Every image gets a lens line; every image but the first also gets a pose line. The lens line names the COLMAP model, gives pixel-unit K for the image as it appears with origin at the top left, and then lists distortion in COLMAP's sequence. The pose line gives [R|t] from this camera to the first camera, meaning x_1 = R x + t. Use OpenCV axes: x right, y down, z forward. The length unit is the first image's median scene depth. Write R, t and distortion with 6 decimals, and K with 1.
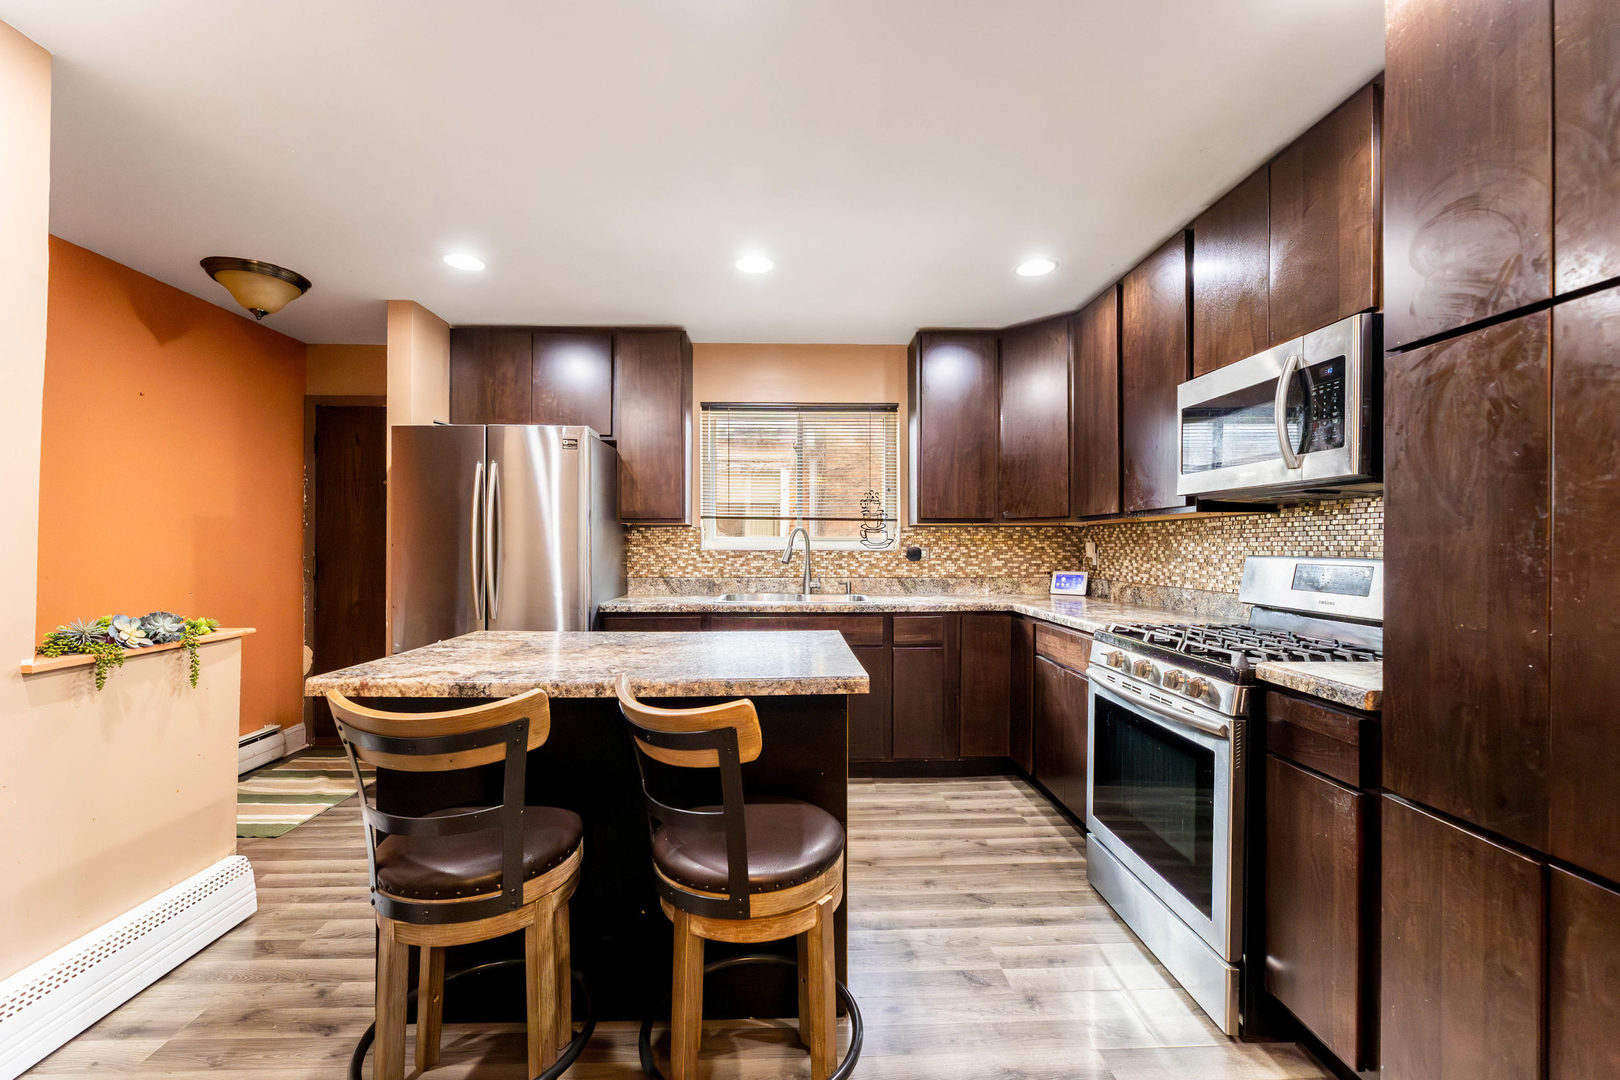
lens RADIAL K [[658.6, 0, 810.0], [0, 658.6, 540.0], [0, 0, 1]] dist [0.000956, 0.000090]
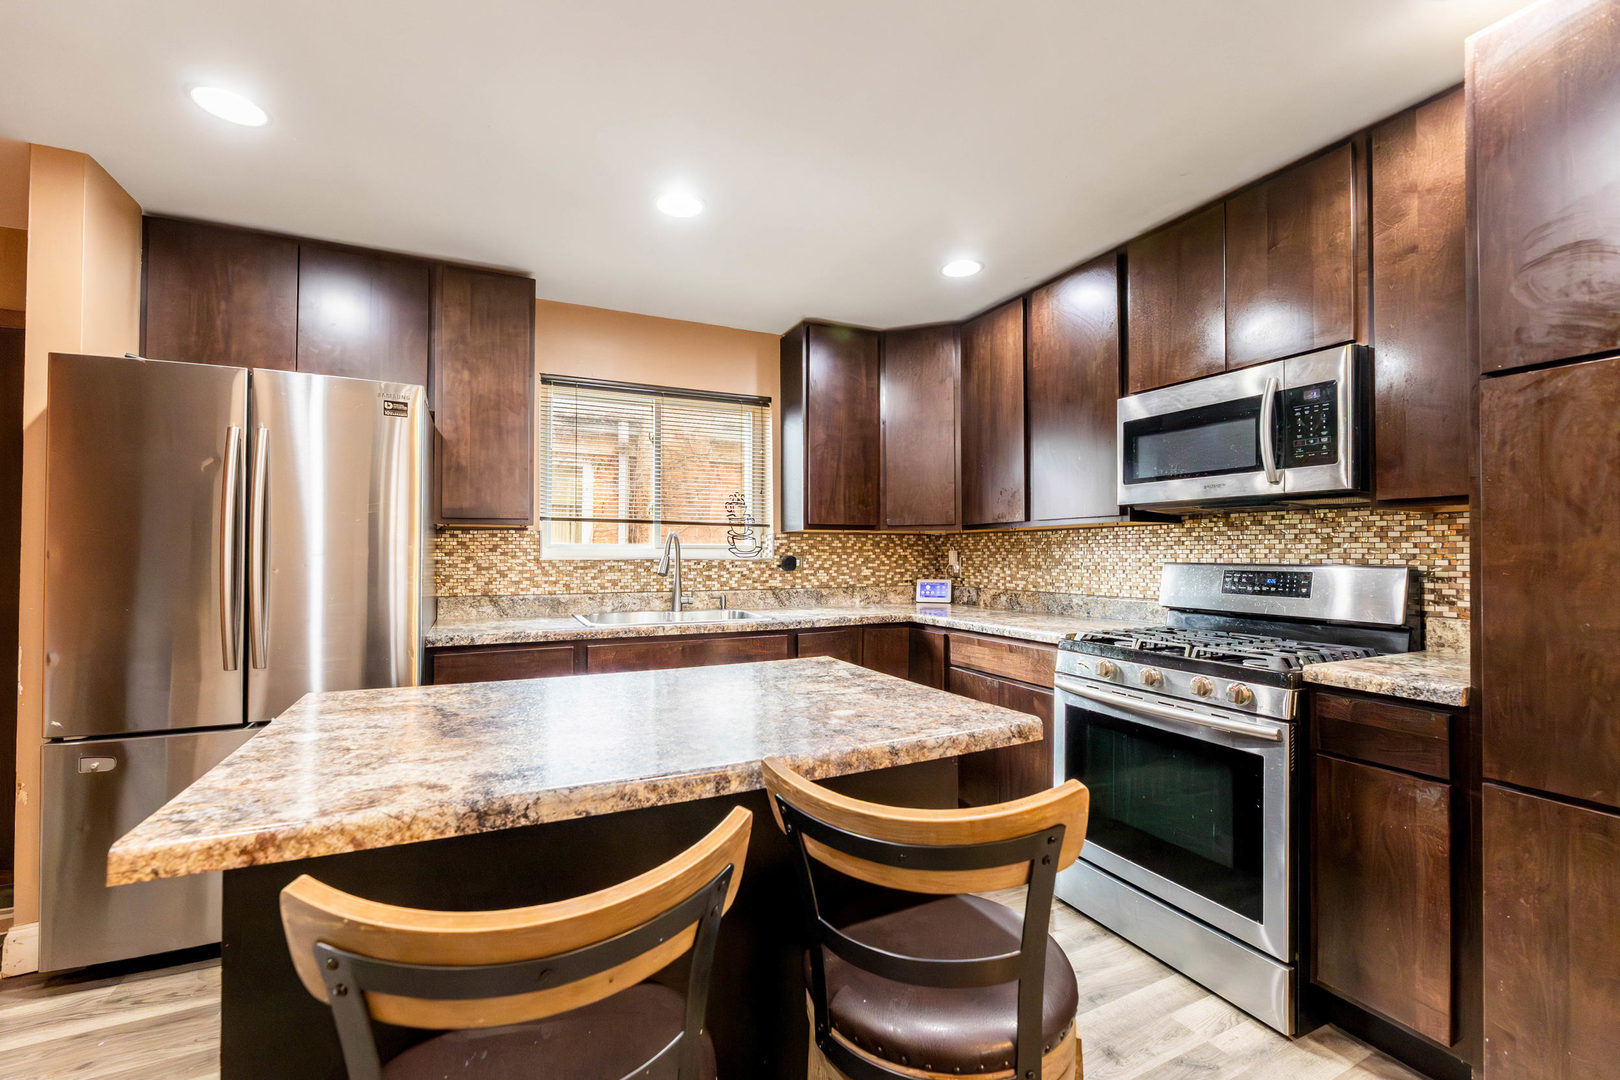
lens RADIAL K [[665.2, 0, 810.0], [0, 665.2, 540.0], [0, 0, 1]] dist [-0.003271, -0.000252]
pose [[0.918439, 0.007145, 0.395498, -0.215684], [-0.002114, 0.999911, -0.013153, 0.001514], [-0.395557, 0.011244, 0.918373, 0.166017]]
